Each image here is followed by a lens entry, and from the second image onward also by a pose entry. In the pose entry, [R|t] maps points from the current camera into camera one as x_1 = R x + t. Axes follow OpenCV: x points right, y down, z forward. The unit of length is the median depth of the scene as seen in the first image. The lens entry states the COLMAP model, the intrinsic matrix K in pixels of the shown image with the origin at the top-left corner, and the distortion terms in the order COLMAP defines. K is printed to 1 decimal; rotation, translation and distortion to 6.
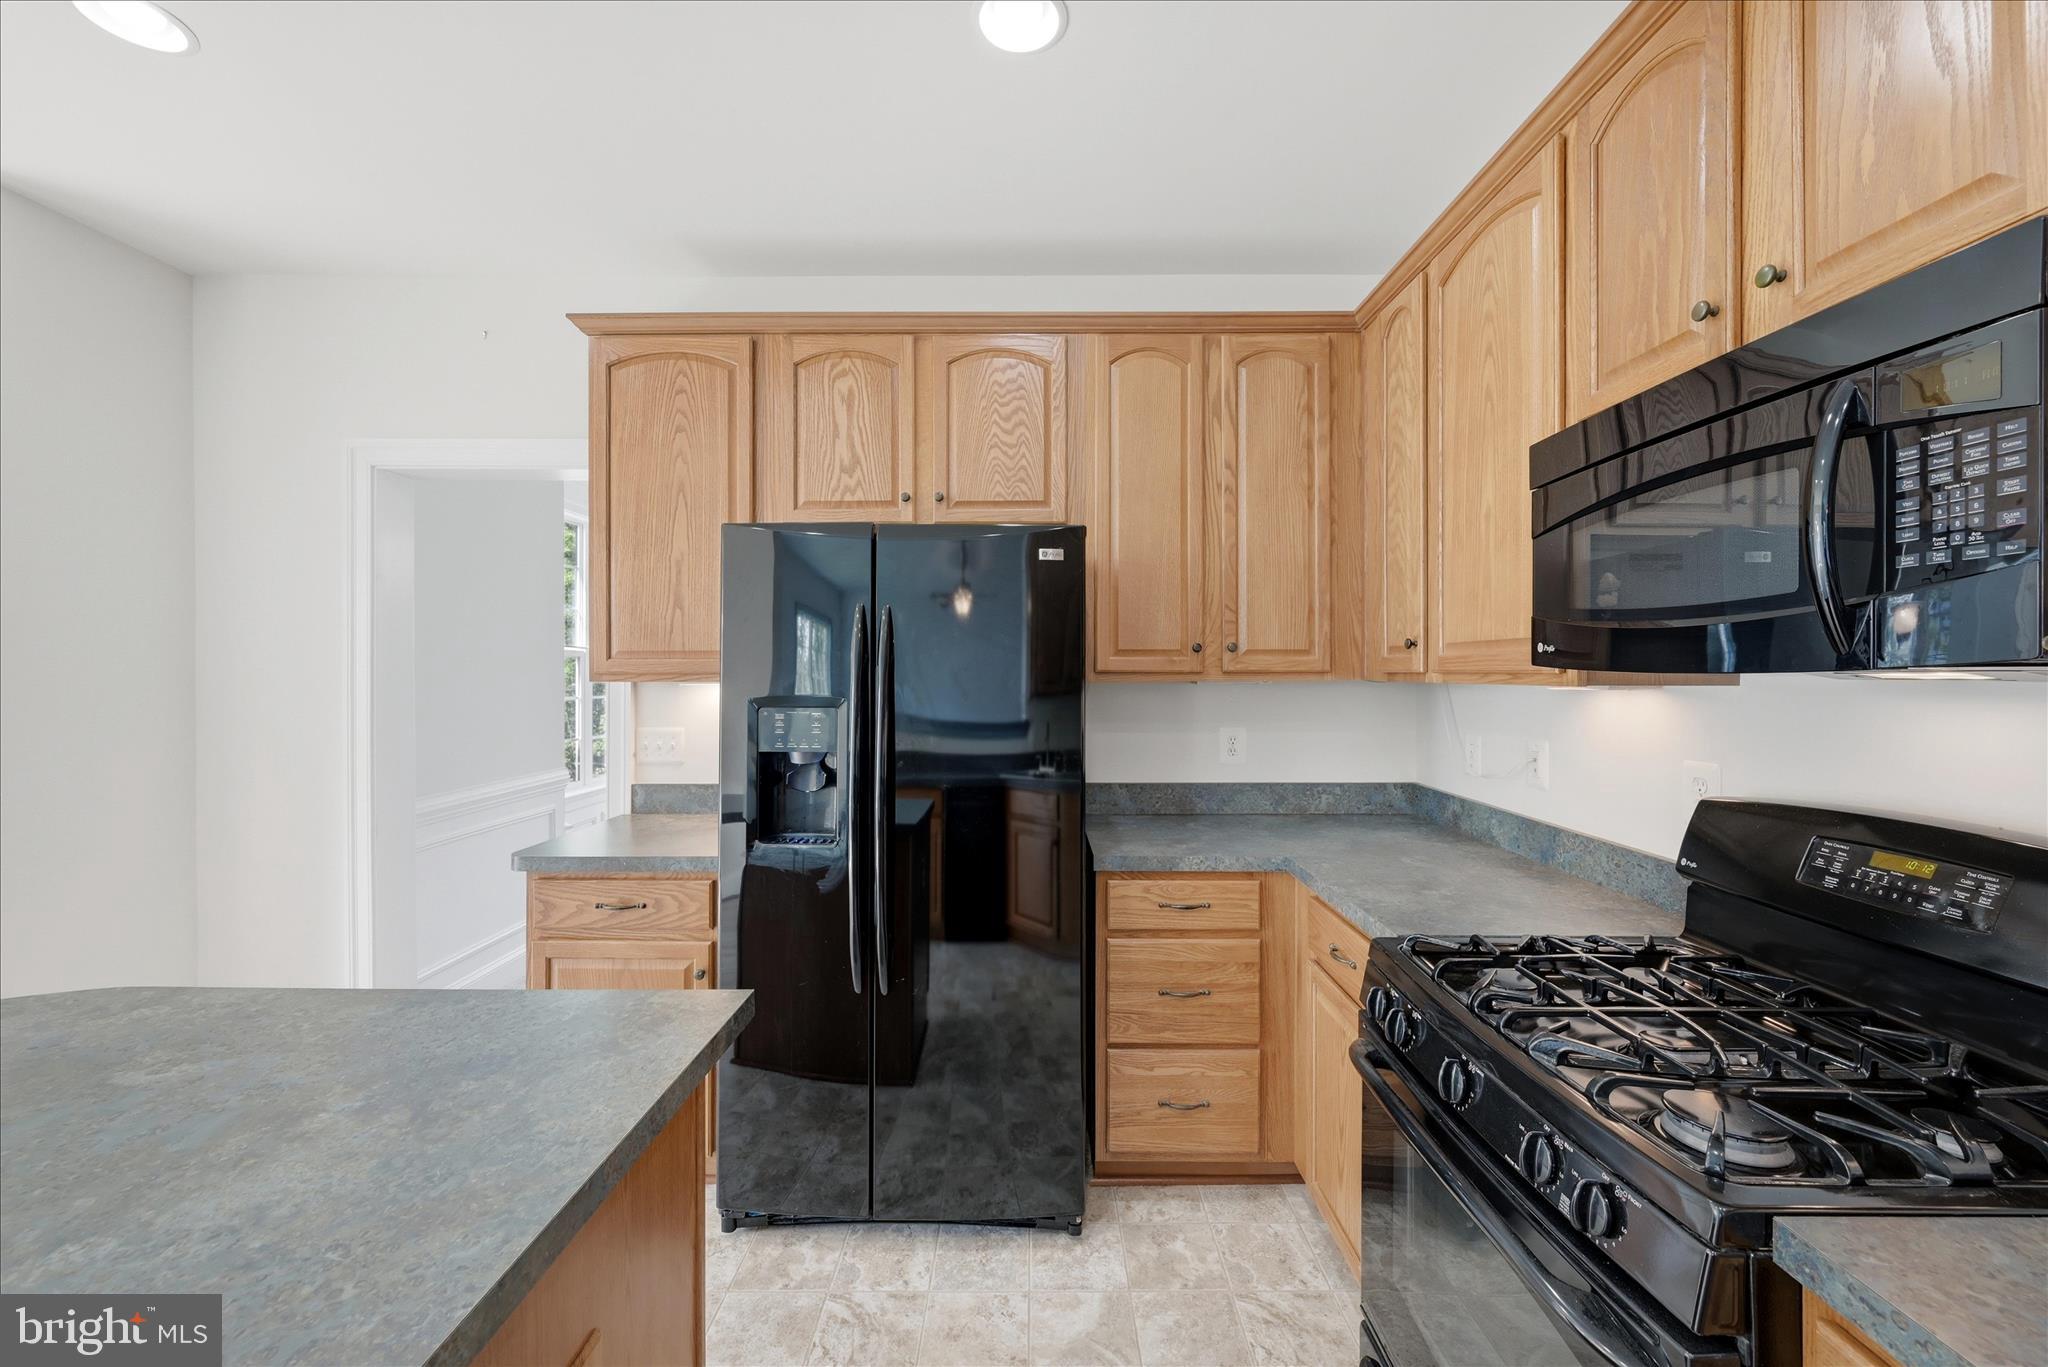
lens RADIAL K [[813.2, 0, 1035.8], [0, 813.2, 669.6], [0, 0, 1]] dist [-0.004126, -0.000043]
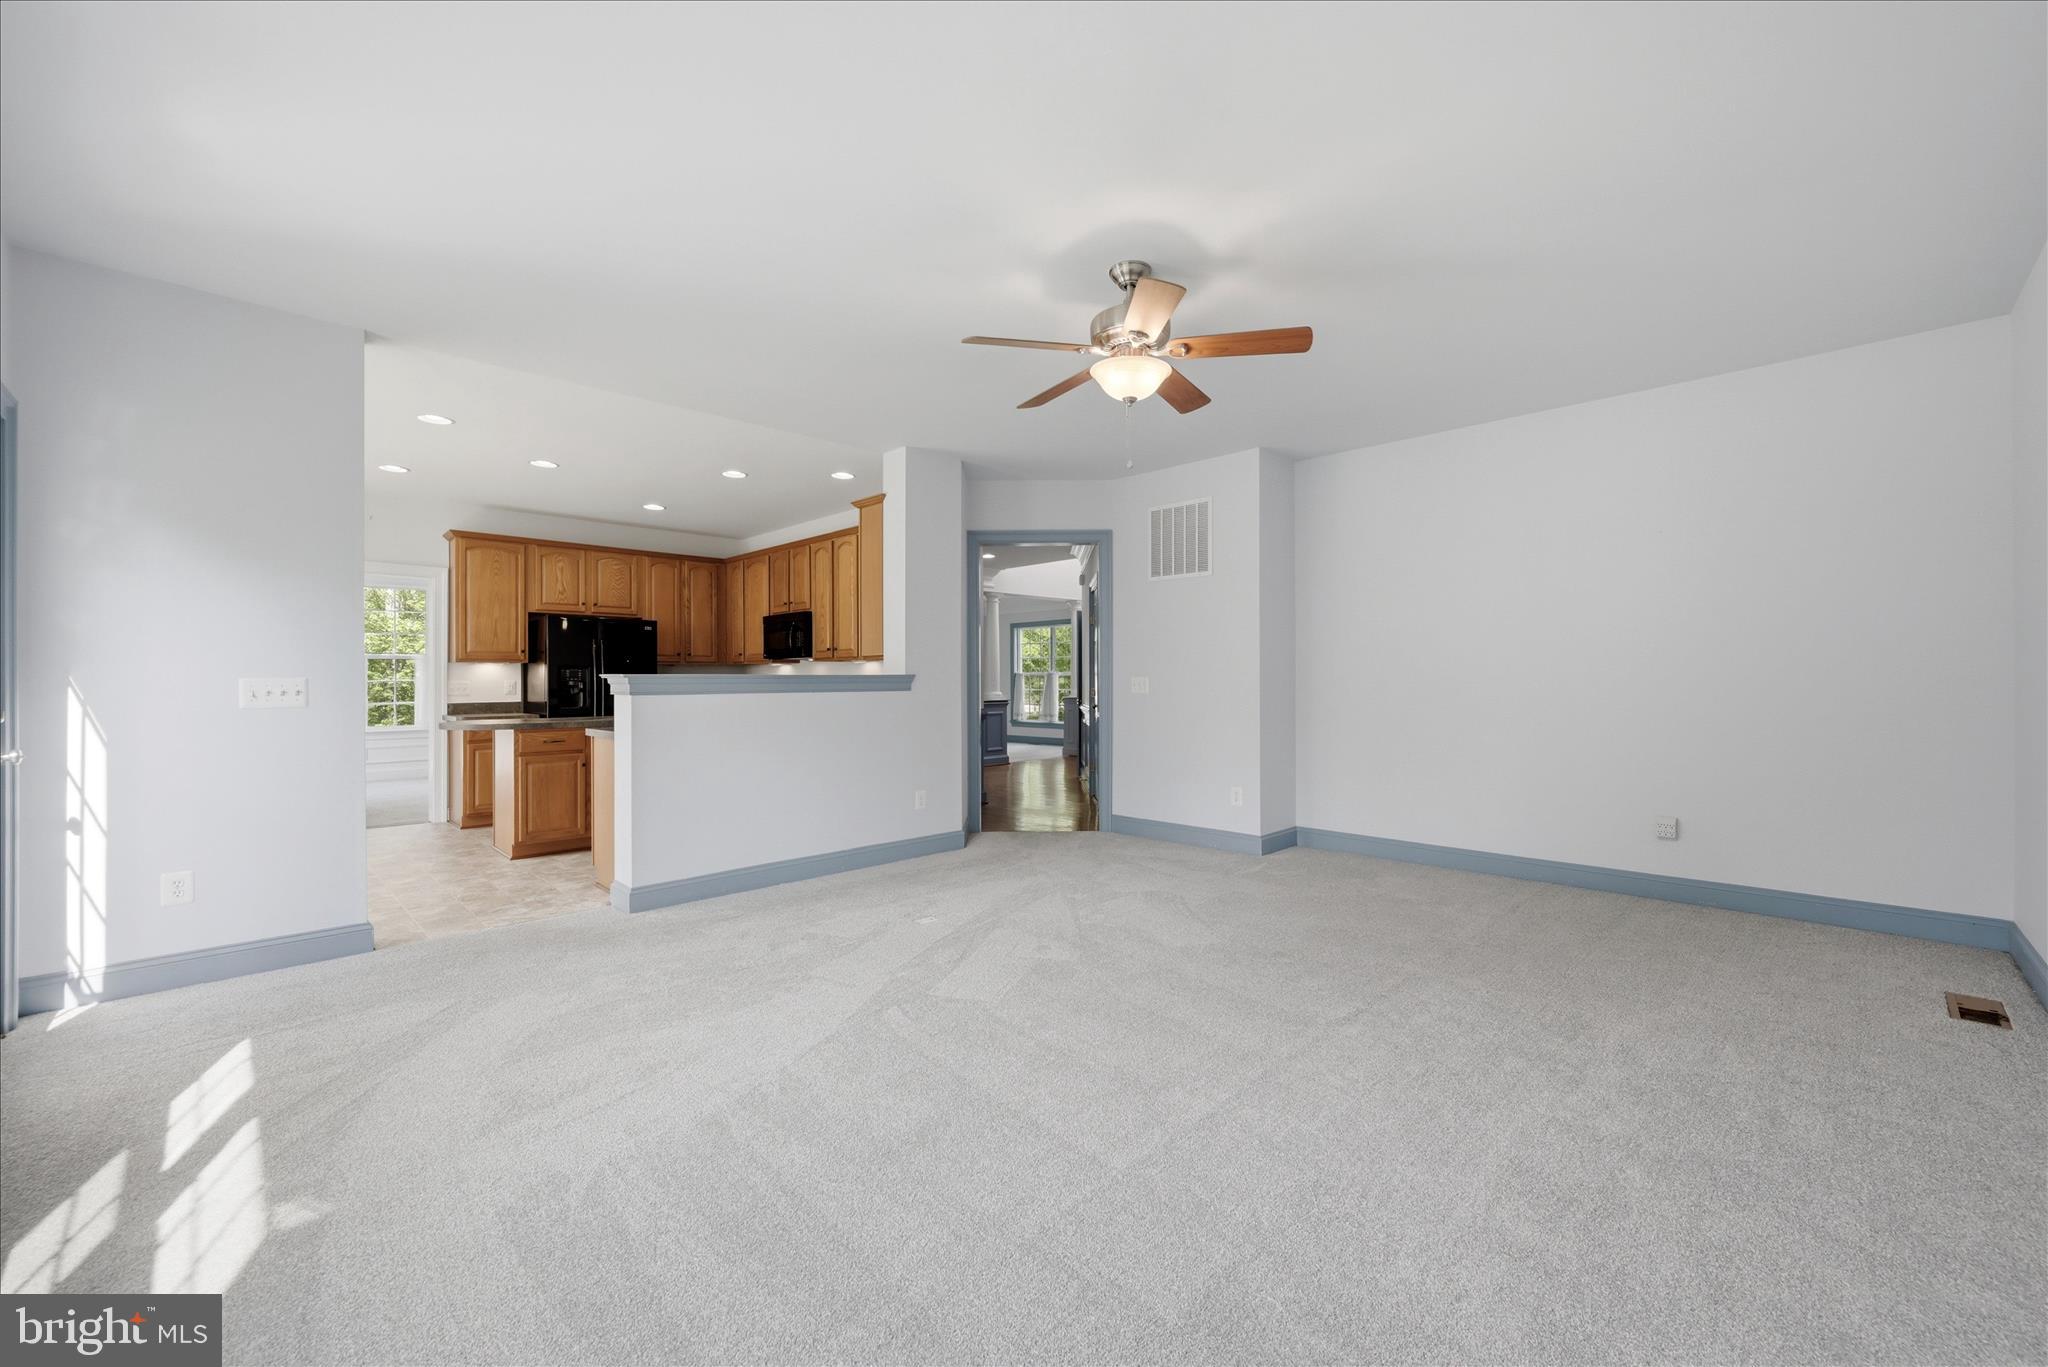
lens RADIAL K [[813.2, 0, 1034.8], [0, 813.2, 681.5], [0, 0, 1]] dist [-0.004126, -0.000043]
pose [[0.694363, -0.005839, 0.719602, -1.190273], [0.004949, 0.999982, 0.003339, 0.081959], [-0.719608, 0.001243, 0.694379, -2.376455]]
